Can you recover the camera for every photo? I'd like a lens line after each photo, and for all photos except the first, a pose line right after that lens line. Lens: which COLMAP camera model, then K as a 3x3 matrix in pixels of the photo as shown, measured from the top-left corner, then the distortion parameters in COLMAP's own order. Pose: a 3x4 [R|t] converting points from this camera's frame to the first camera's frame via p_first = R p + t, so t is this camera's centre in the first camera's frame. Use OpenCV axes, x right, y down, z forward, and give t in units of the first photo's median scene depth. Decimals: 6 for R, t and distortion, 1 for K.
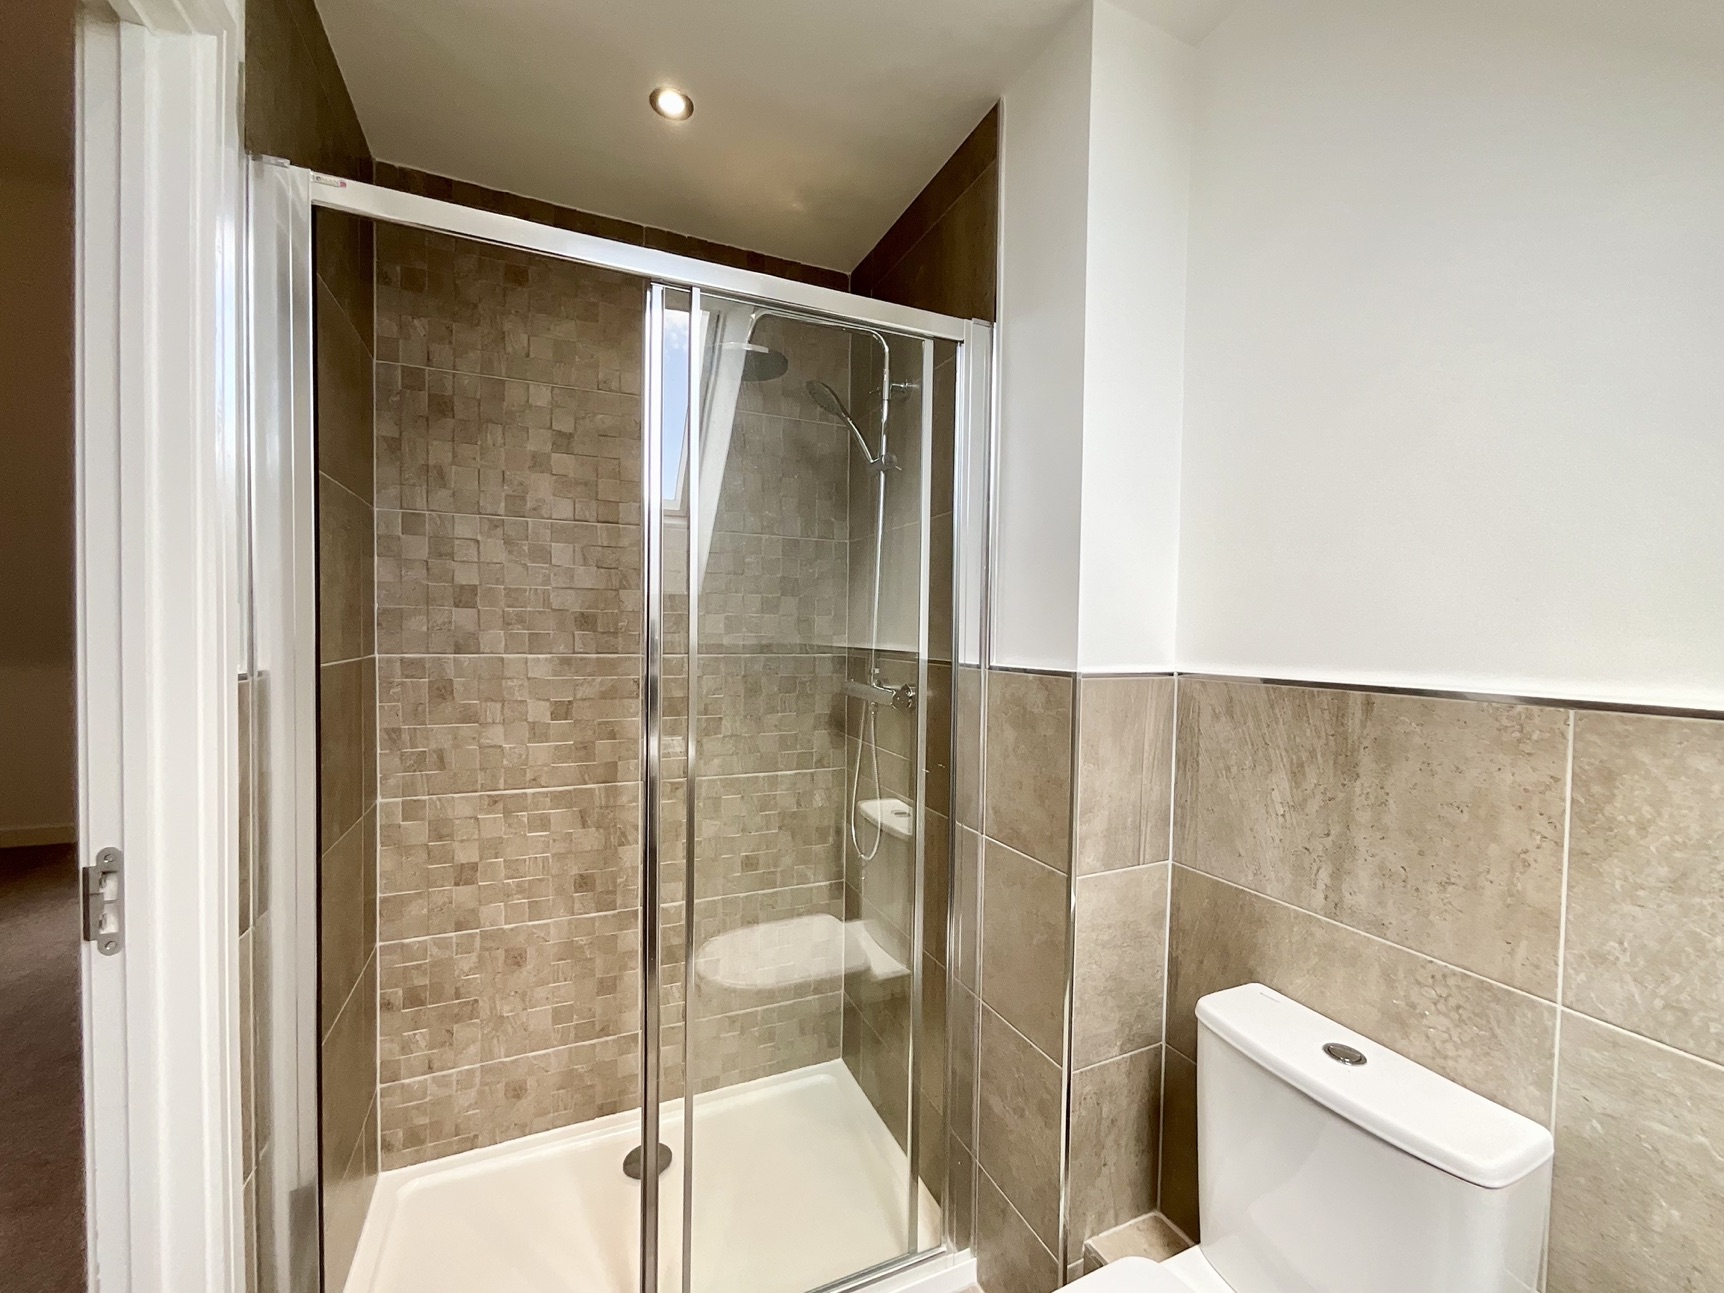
lens RADIAL K [[703.9, 0, 857.4], [0, 703.9, 650.7], [0, 0, 1]] dist [0.000099, -0.000415]
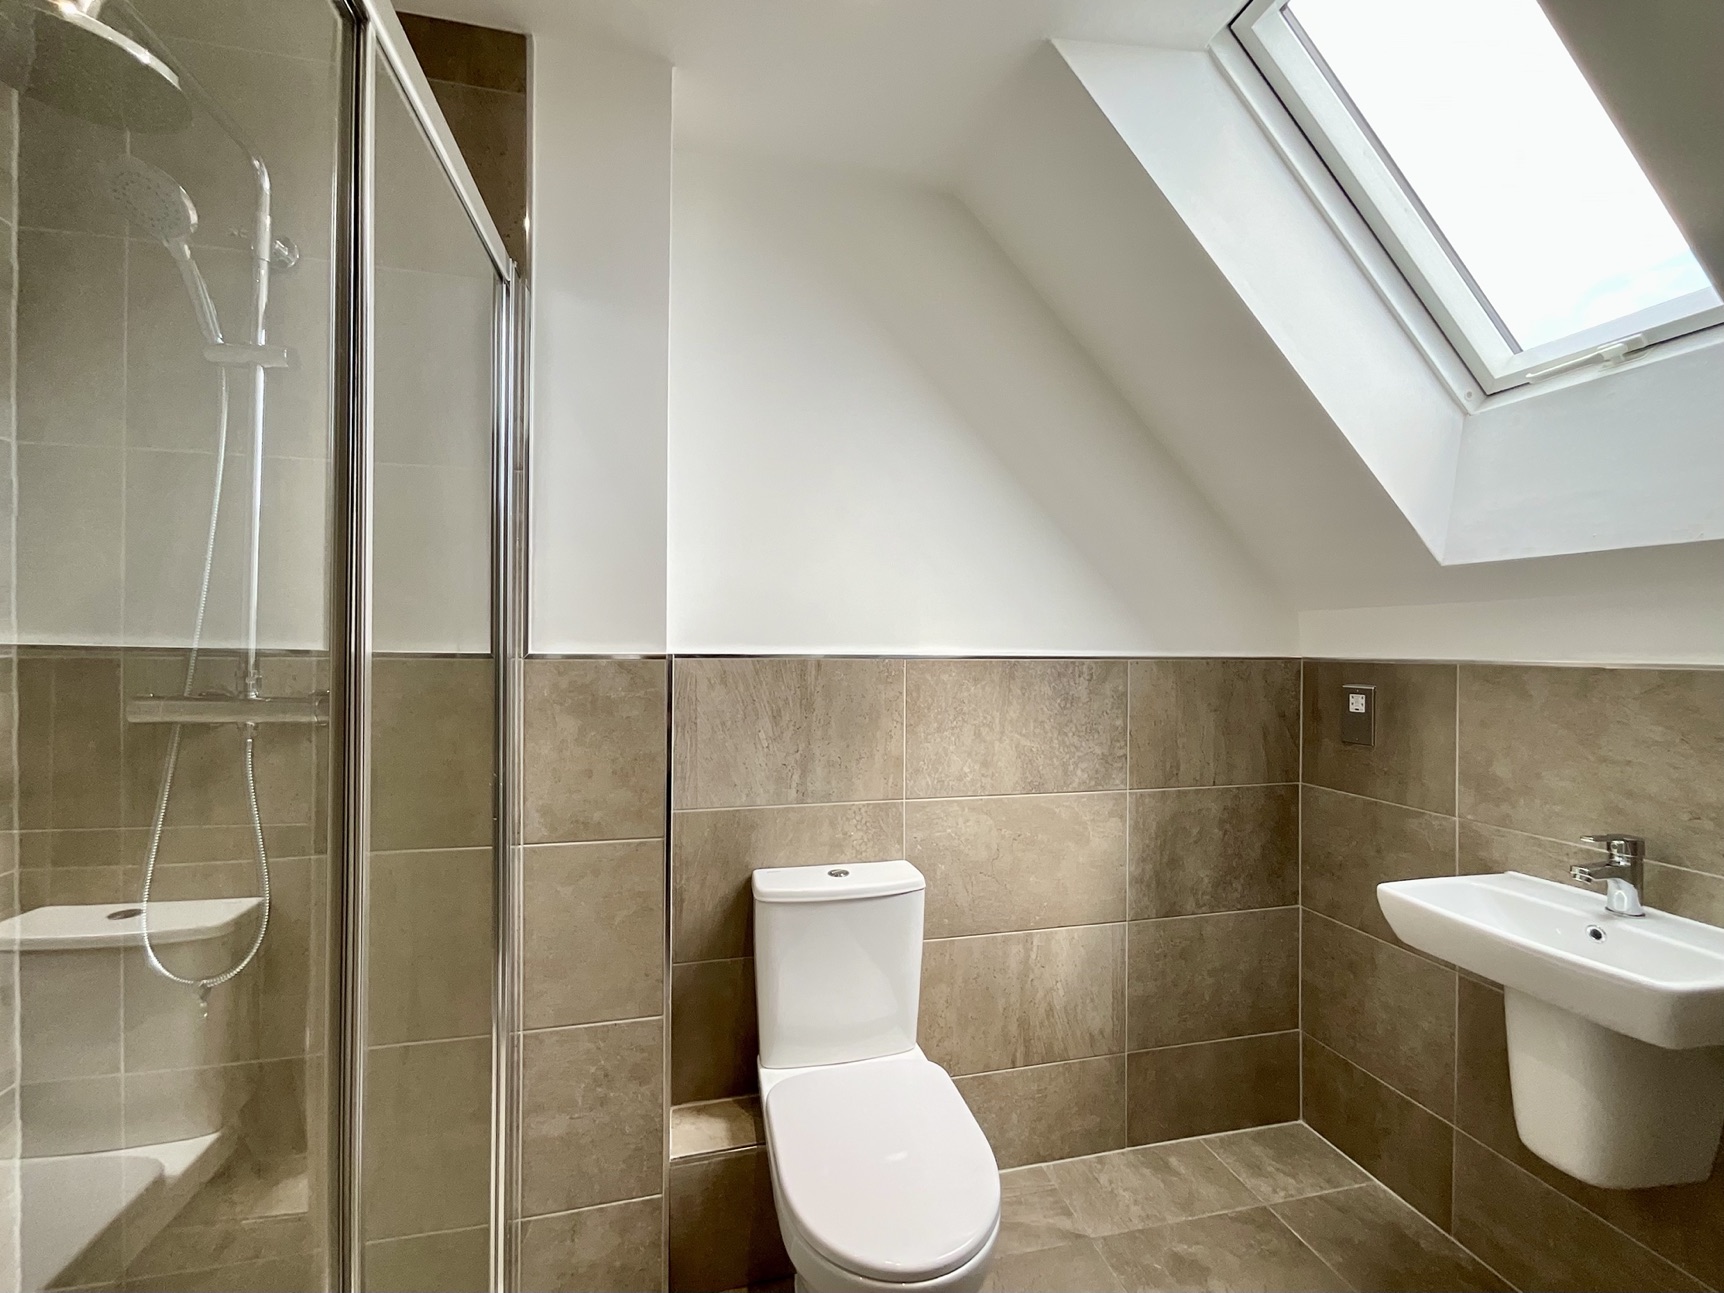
lens RADIAL K [[716.2, 0, 871.1], [0, 716.2, 651.3], [0, 0, 1]] dist [-0.000413, -0.000153]
pose [[0.172078, -0.016279, 0.984949, -0.839173], [0.025826, 0.999594, 0.012009, 0.022453], [-0.984745, 0.023371, 0.172428, 0.534152]]
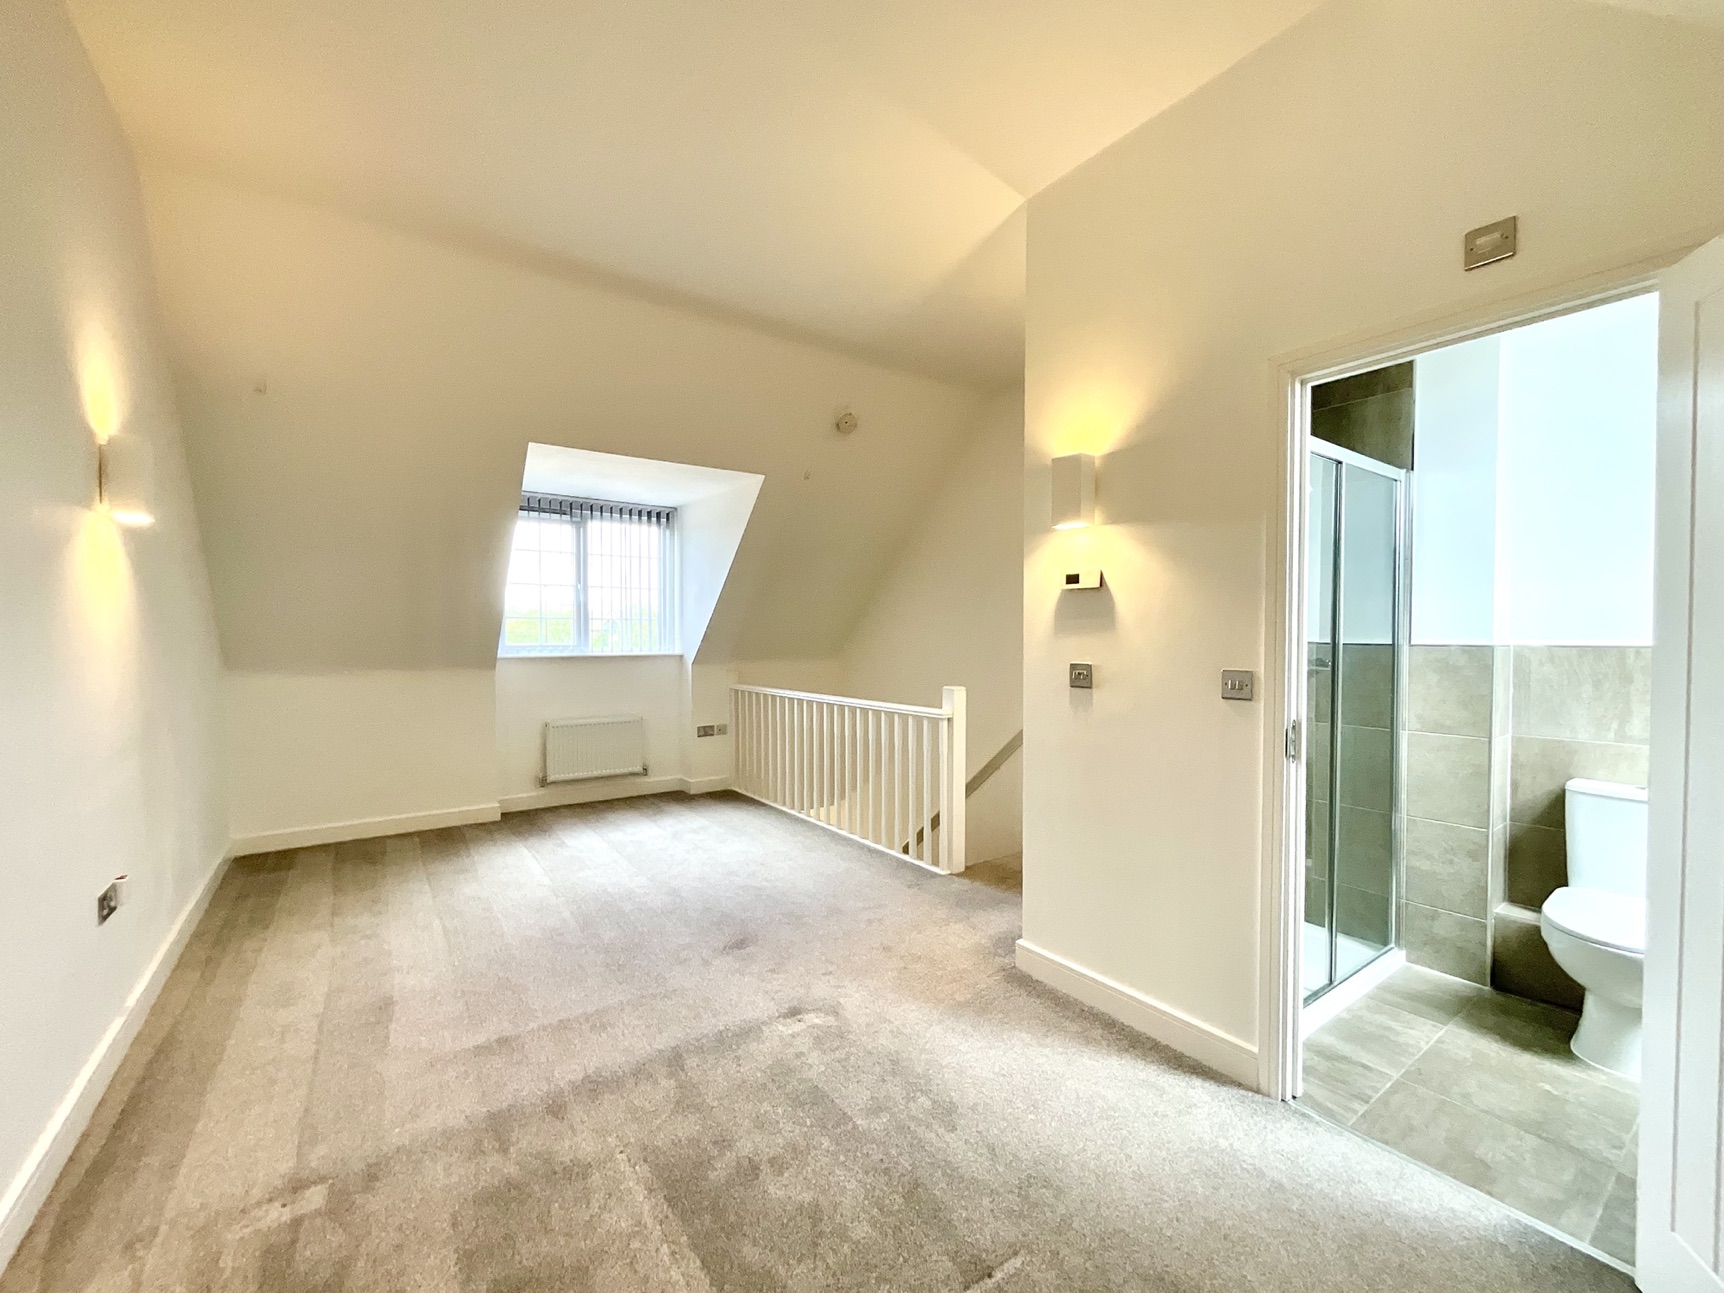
lens RADIAL K [[703.9, 0, 857.4], [0, 703.9, 650.7], [0, 0, 1]] dist [0.000099, -0.000415]
pose [[0.982882, -0.021134, 0.183021, -2.225418], [0.022365, 0.999739, -0.004663, 0.017153], [-0.182875, 0.008676, 0.983098, -0.857113]]
